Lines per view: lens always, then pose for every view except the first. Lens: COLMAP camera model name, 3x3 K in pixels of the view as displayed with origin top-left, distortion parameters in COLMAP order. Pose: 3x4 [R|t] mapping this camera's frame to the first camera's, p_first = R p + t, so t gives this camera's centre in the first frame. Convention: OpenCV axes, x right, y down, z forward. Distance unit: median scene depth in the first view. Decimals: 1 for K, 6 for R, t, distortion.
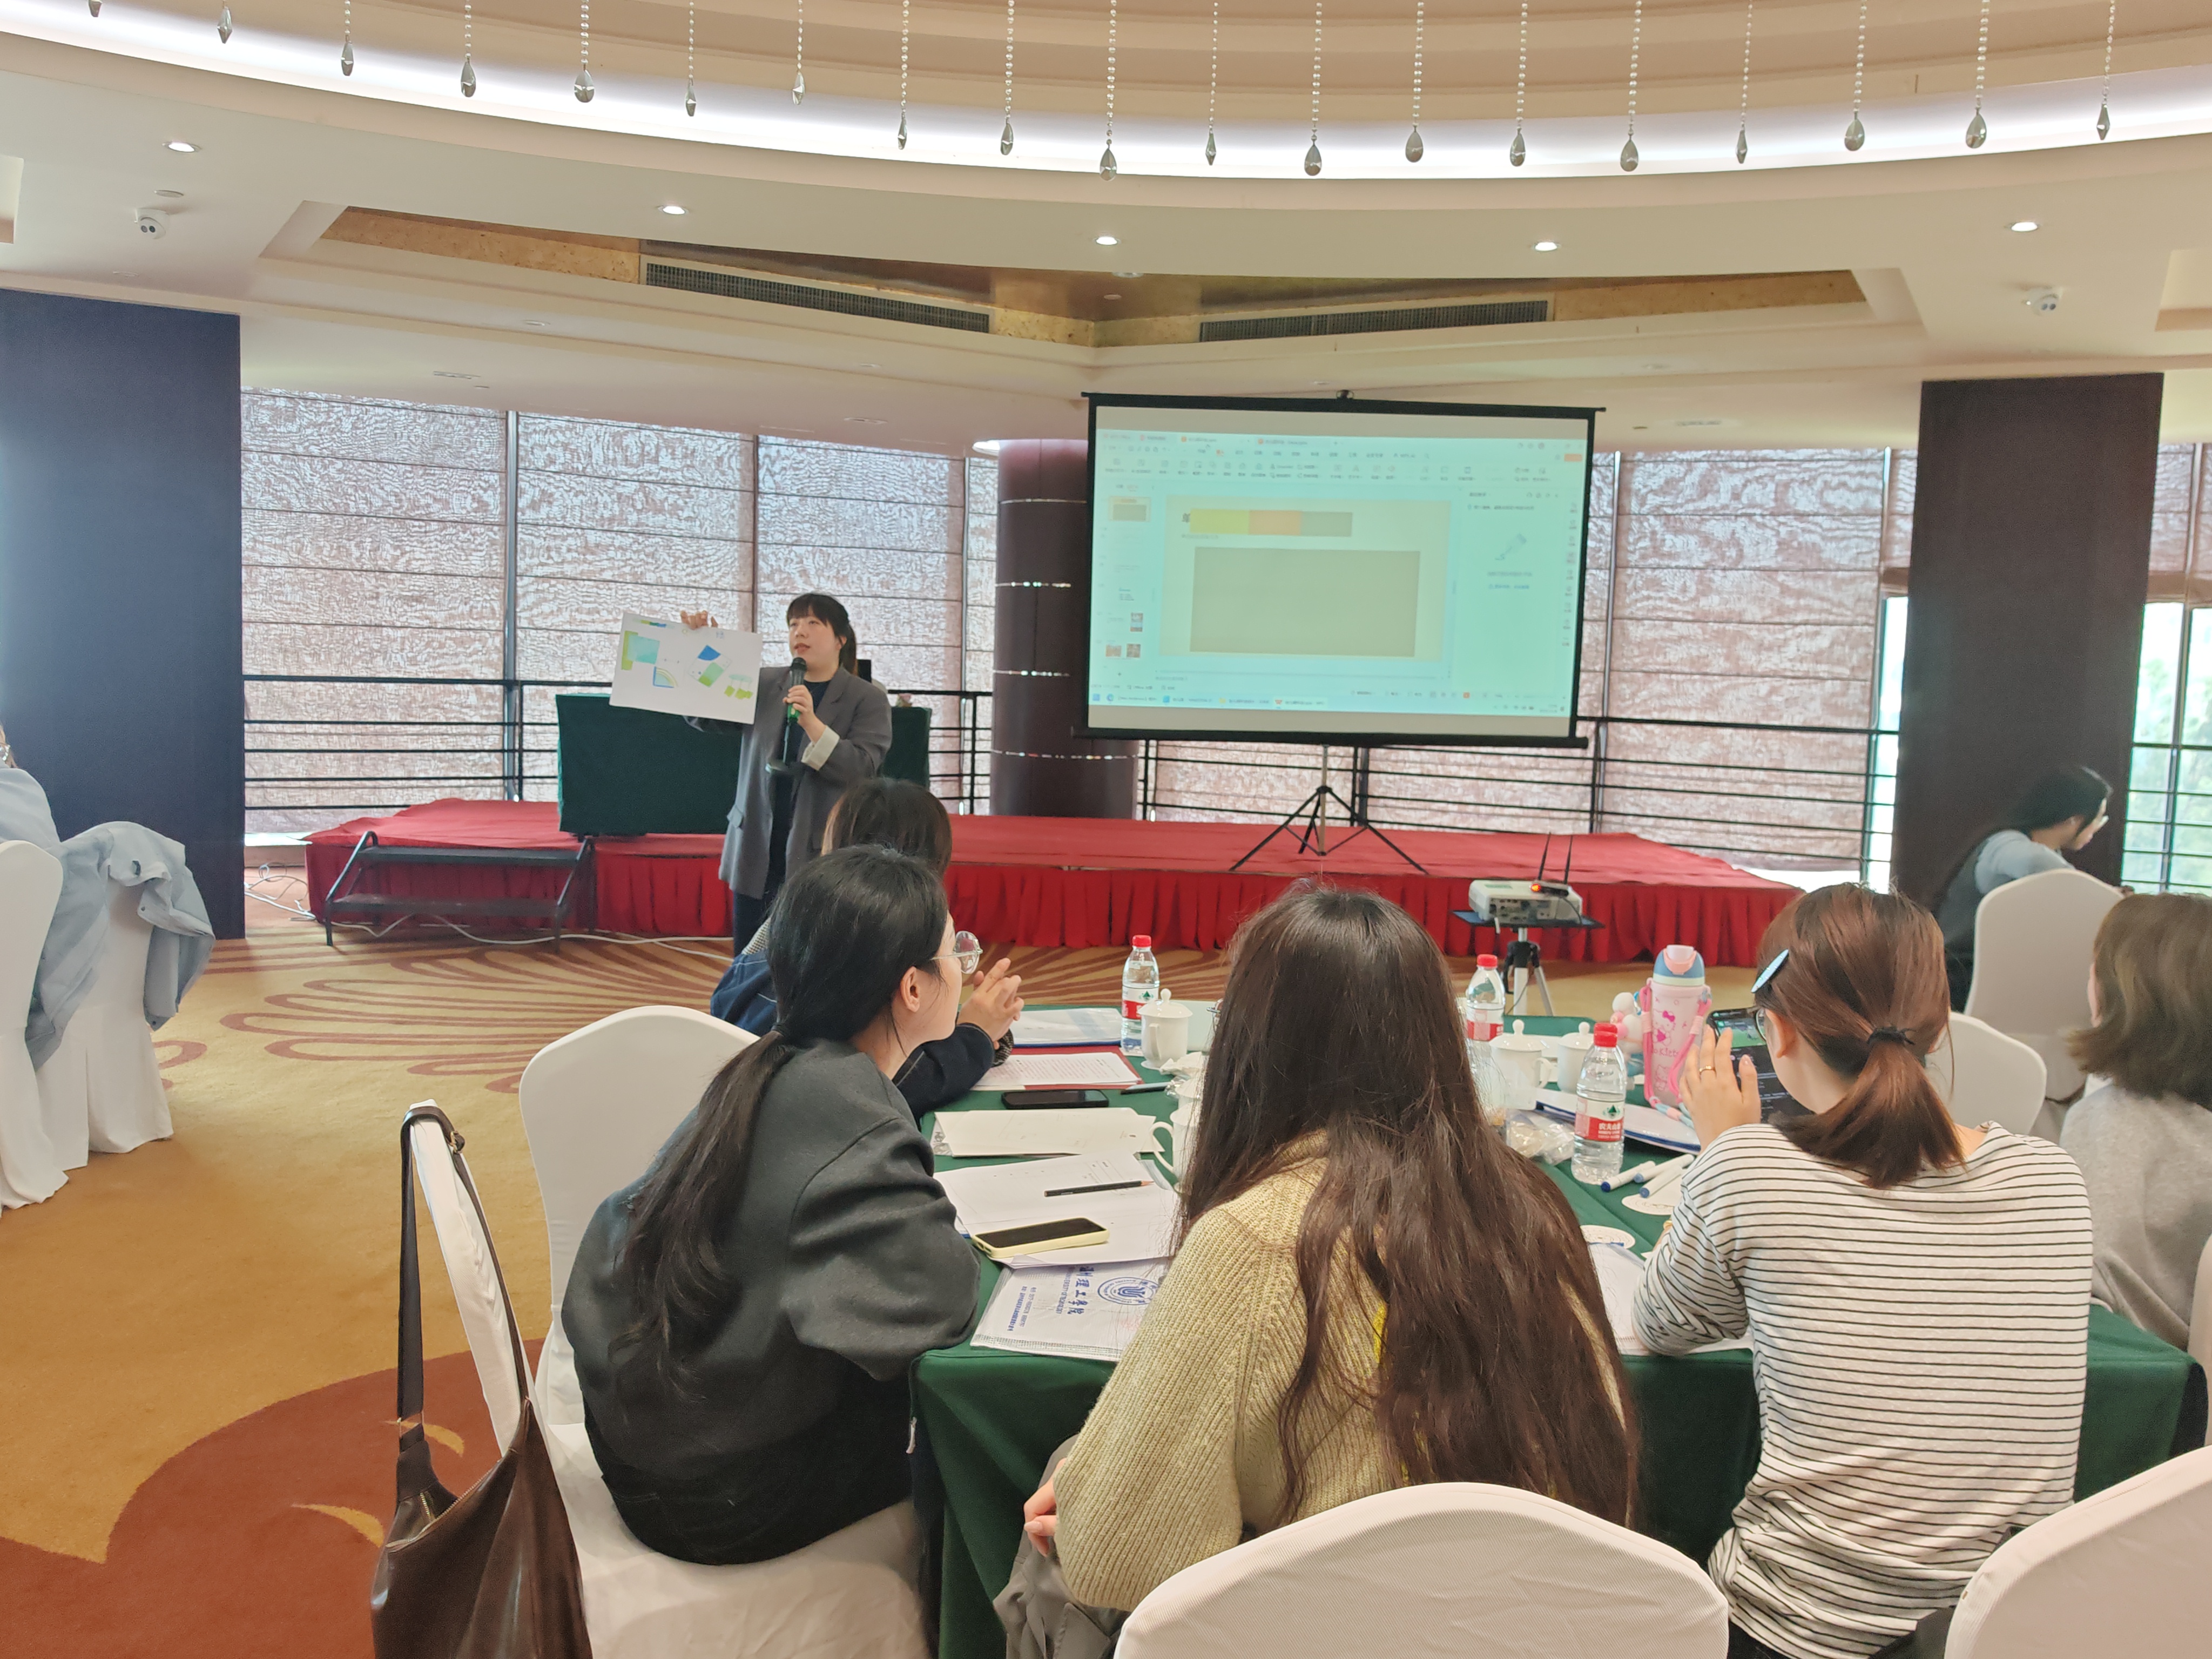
lens RADIAL K [[1754.1, 0, 1046.2], [0, 1754.1, 823.7], [0, 0, 1]] dist [-0.039289, -0.005510]
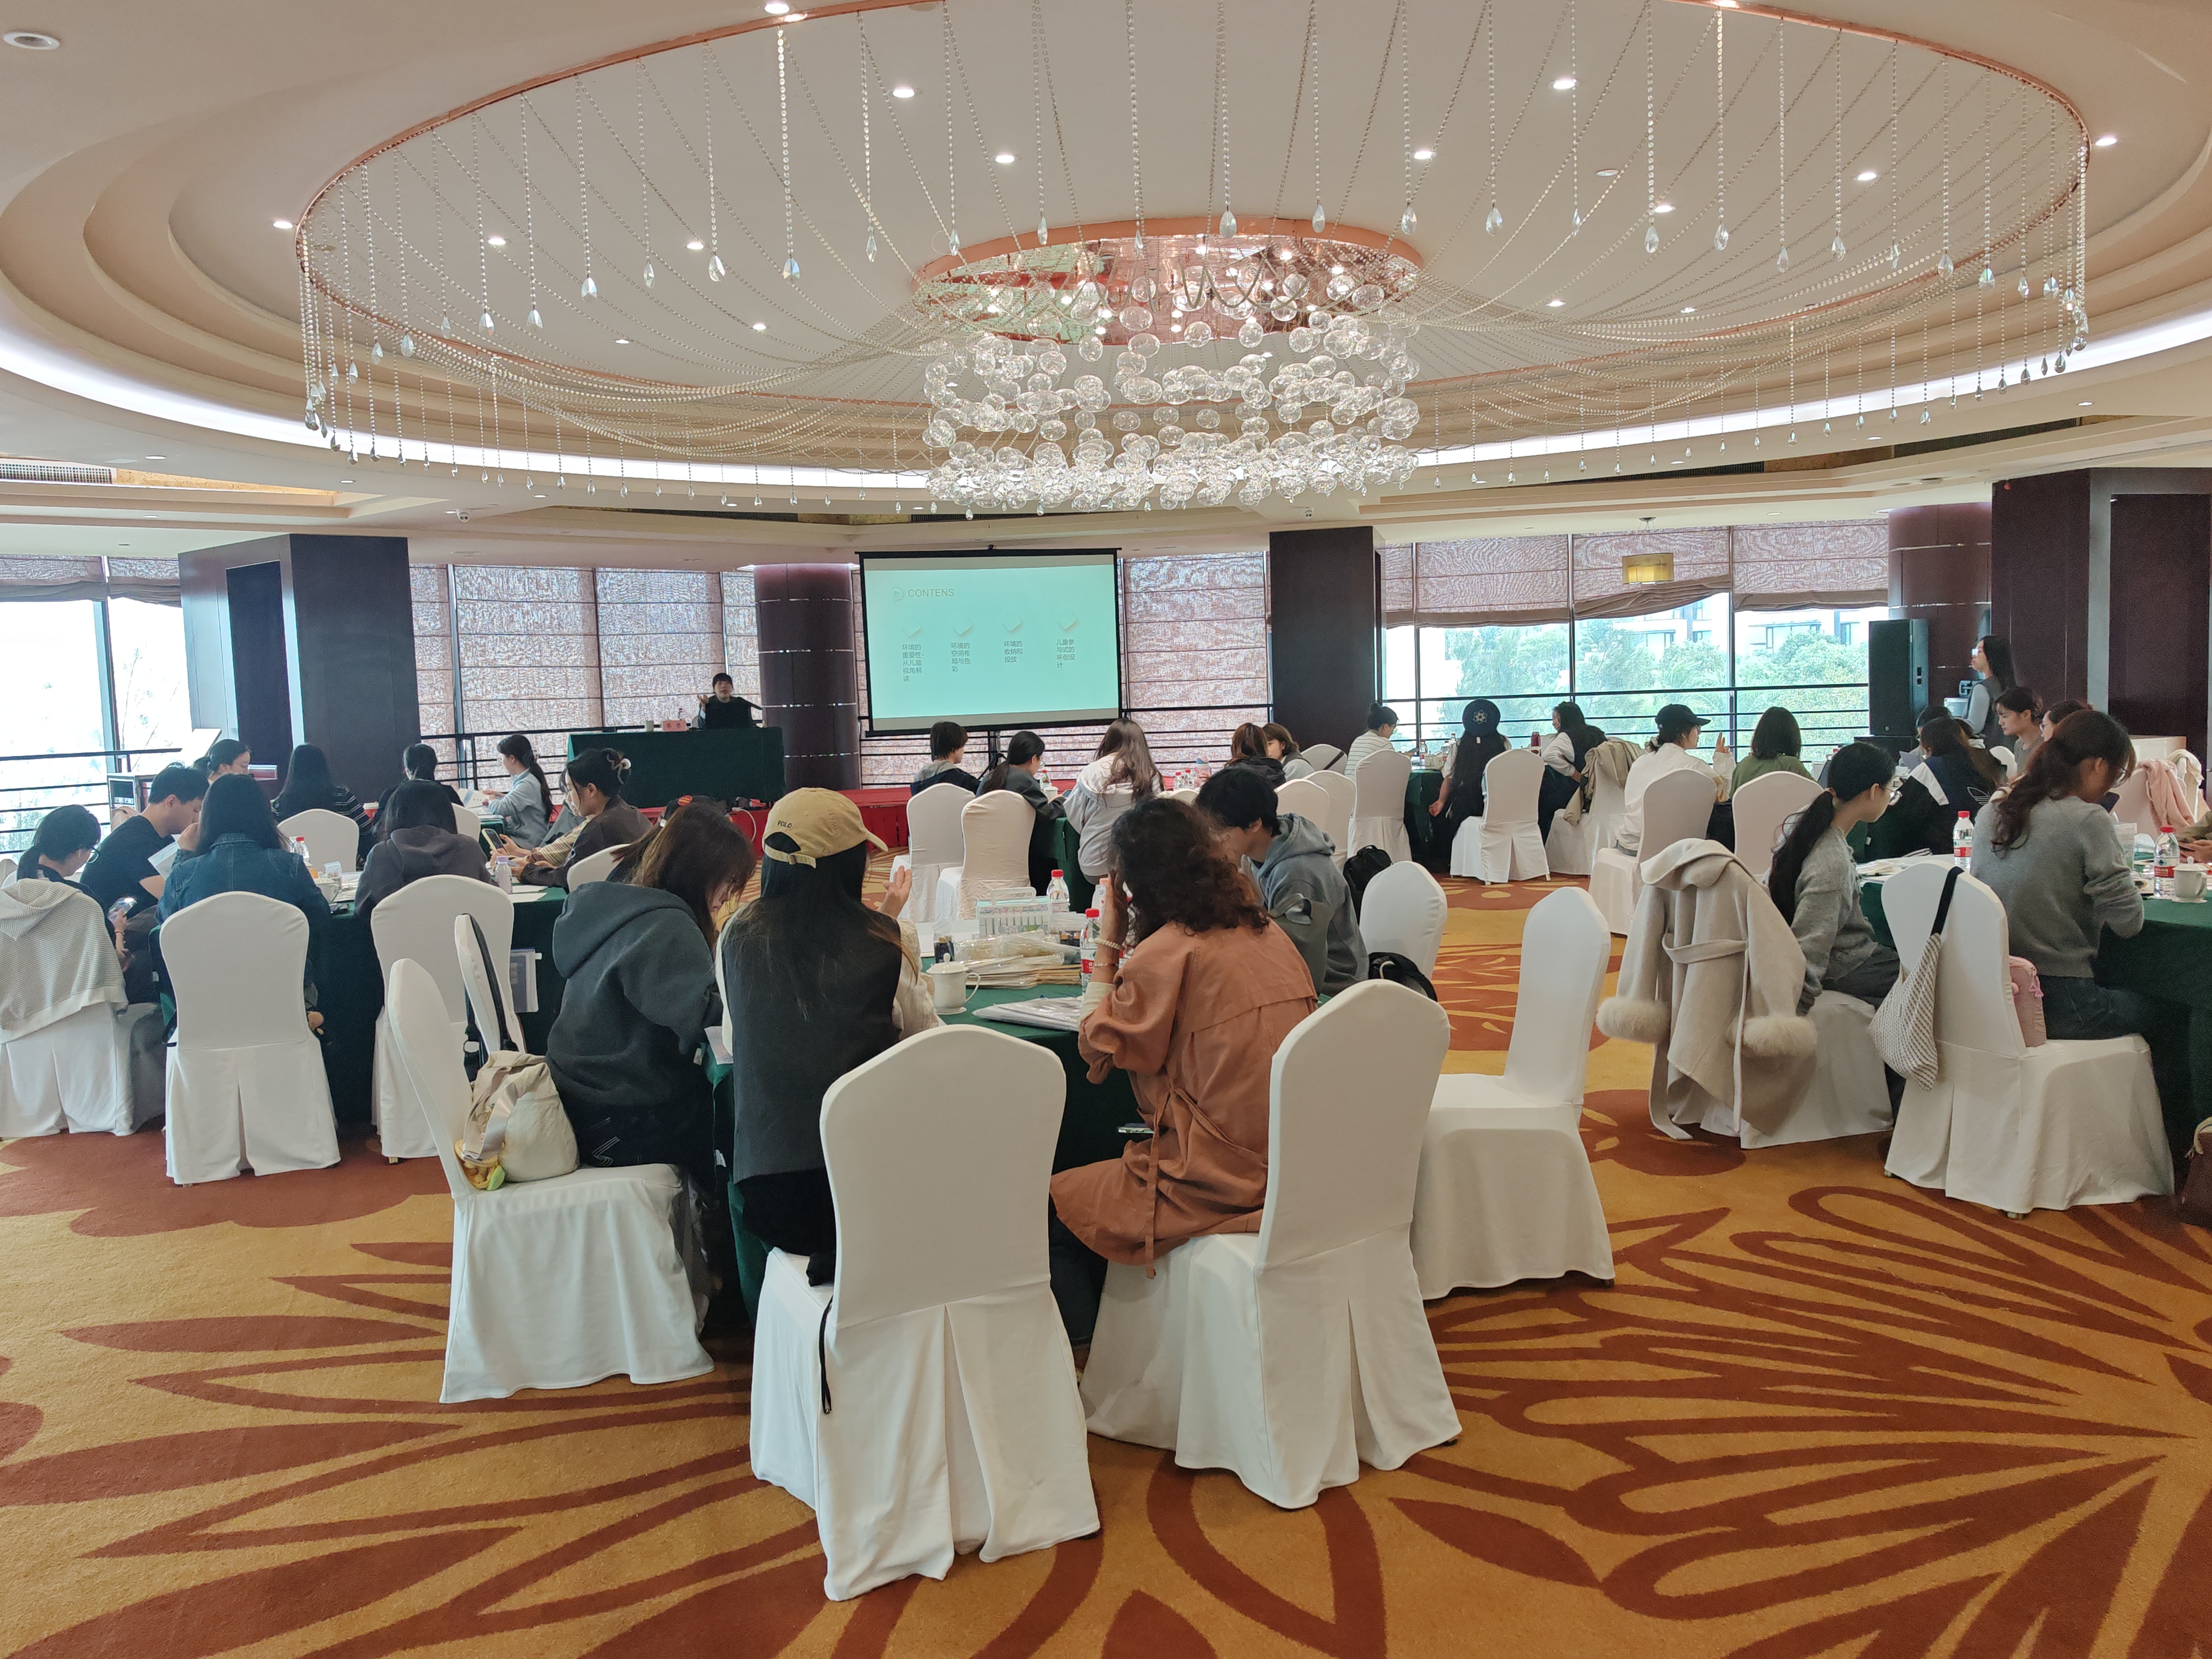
lens RADIAL K [[1754.1, 0, 1046.2], [0, 1754.1, 823.7], [0, 0, 1]] dist [-0.039289, -0.005510]
pose [[0.959743, -0.085258, 0.267626, -0.244704], [0.091361, 0.995763, -0.010411, 0.065964], [-0.265605, 0.034442, 0.963467, -0.683177]]
